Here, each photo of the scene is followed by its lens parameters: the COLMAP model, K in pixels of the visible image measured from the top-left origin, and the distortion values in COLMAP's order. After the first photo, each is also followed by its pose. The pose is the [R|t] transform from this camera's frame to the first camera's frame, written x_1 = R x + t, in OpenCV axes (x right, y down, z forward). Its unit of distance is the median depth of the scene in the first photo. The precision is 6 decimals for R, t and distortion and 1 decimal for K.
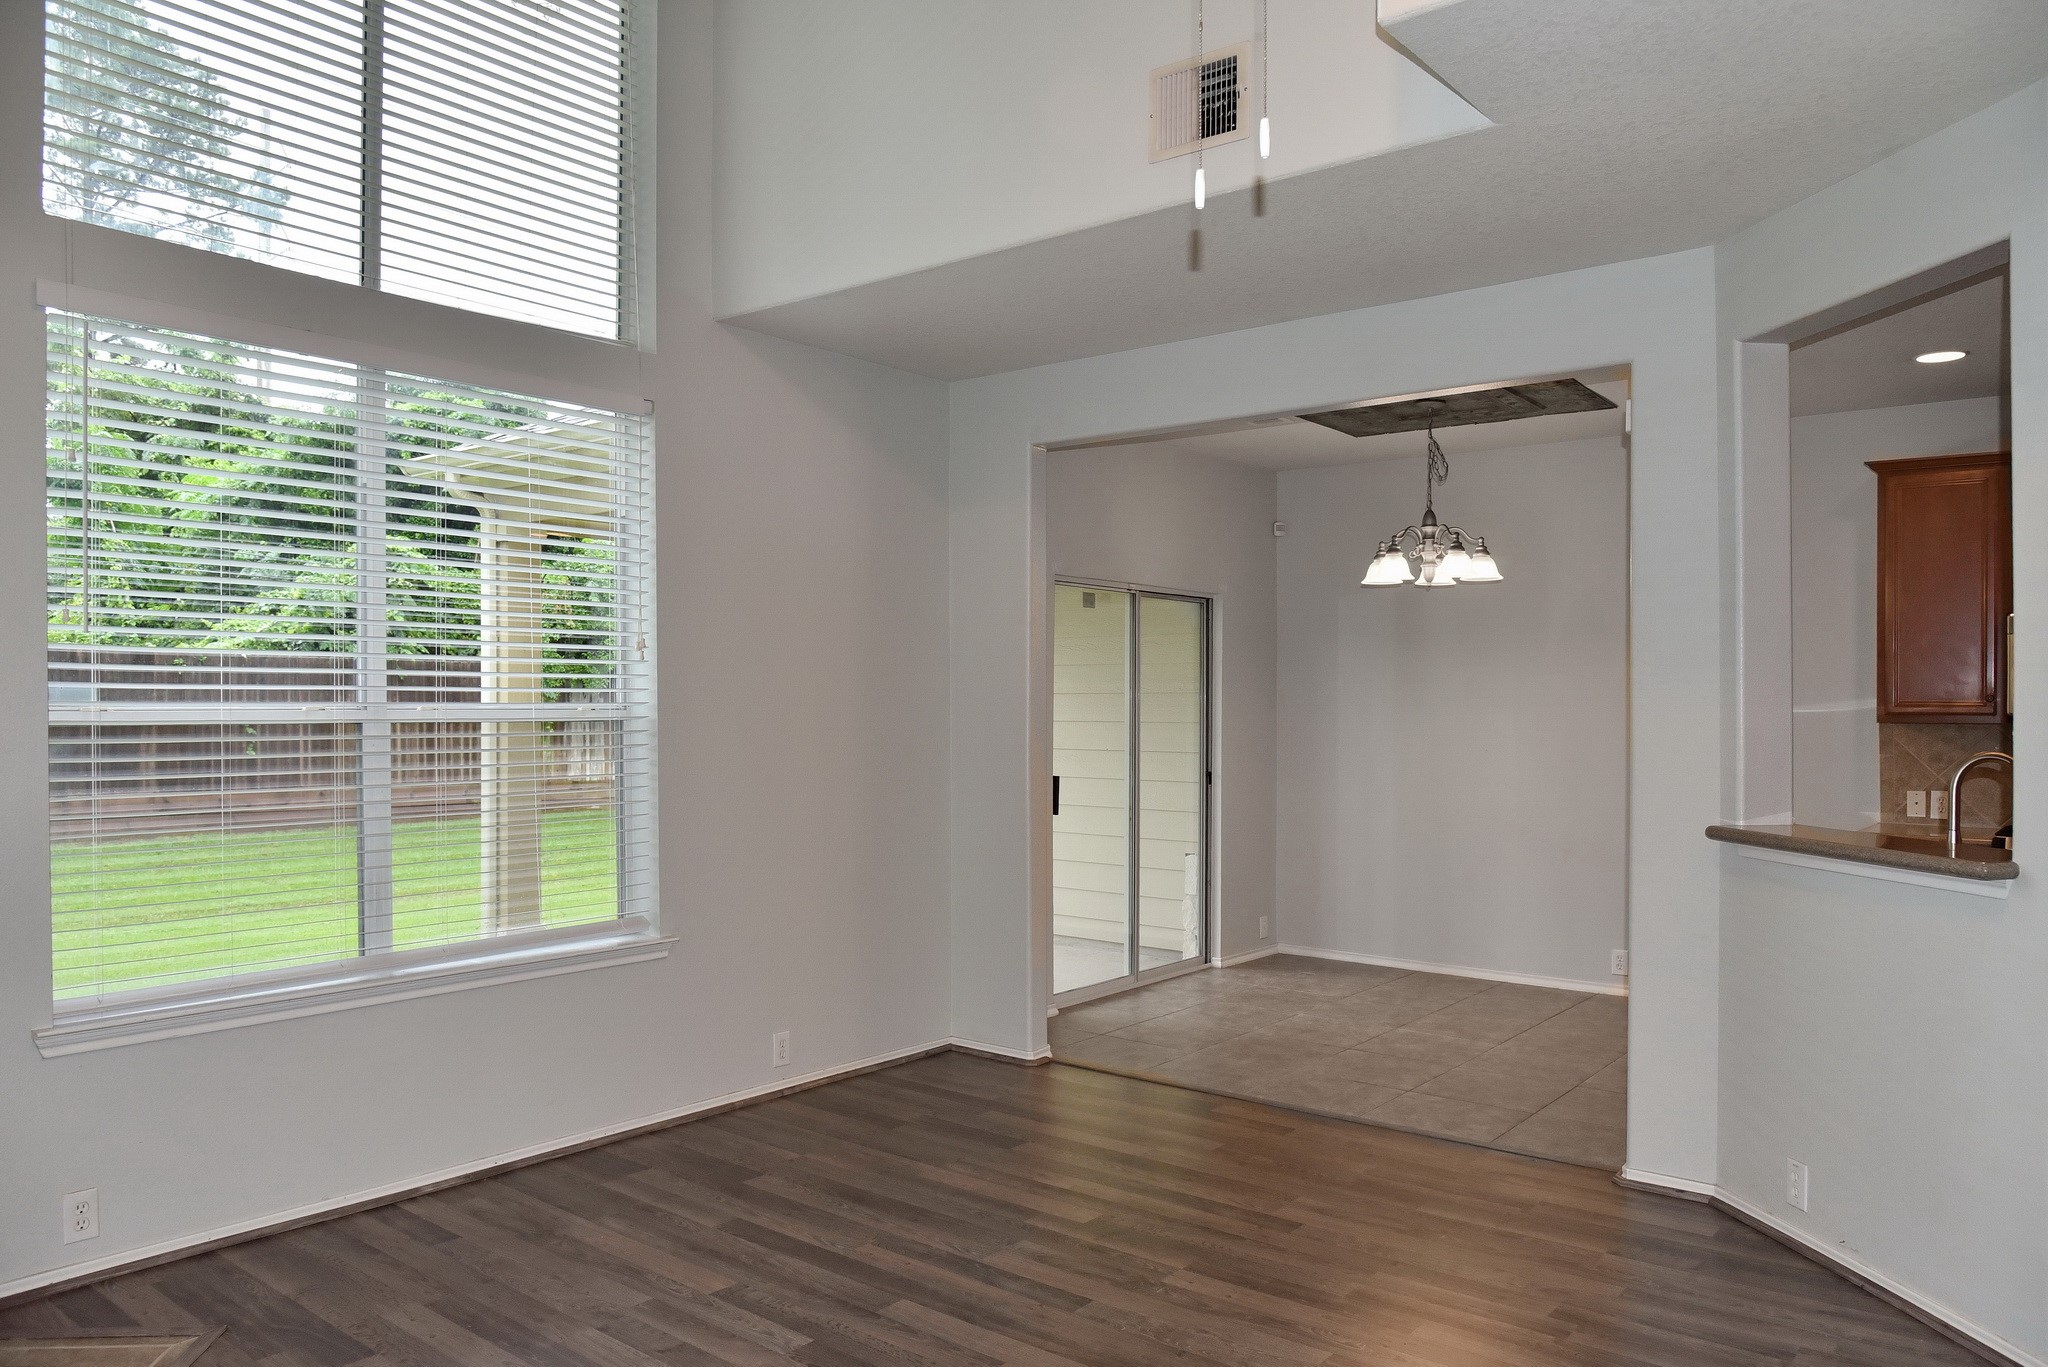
lens RADIAL K [[1618.6, 0, 1024.0], [0, 1618.6, 683.5], [0, 0, 1]] dist [-0.079809, 0.007076]
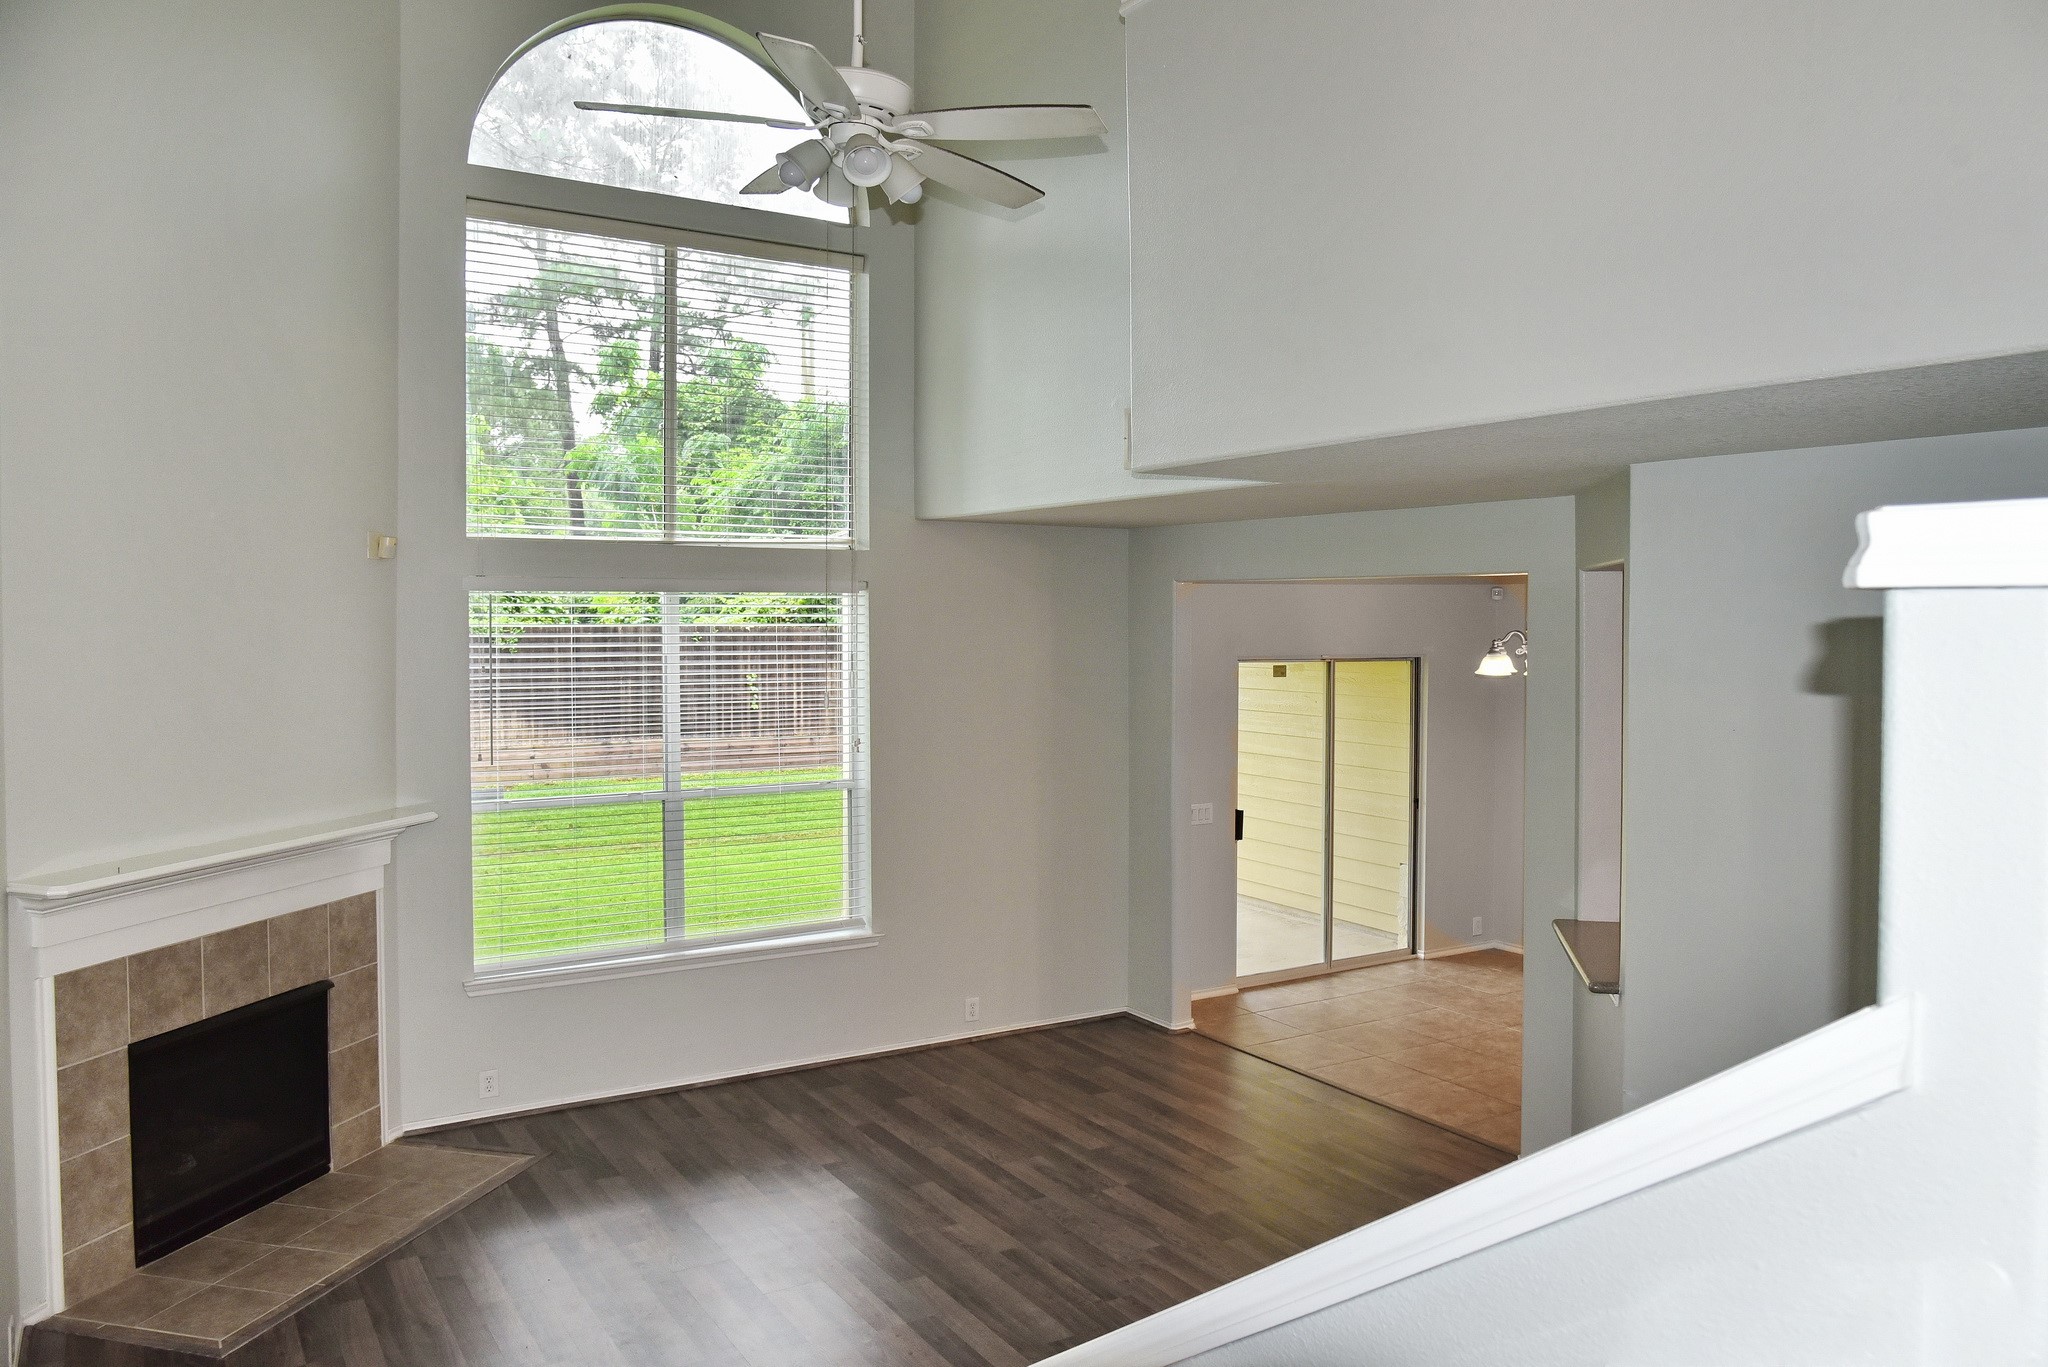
lens RADIAL K [[1423.7, 0, 1024.0], [0, 1423.7, 683.5], [0, 0, 1]] dist [-0.067612, -0.000288]
pose [[0.964740, 0.030208, -0.261465, 0.297958], [-0.026145, 0.999478, 0.019002, -0.125166], [0.261902, -0.011496, 0.965026, -0.296168]]
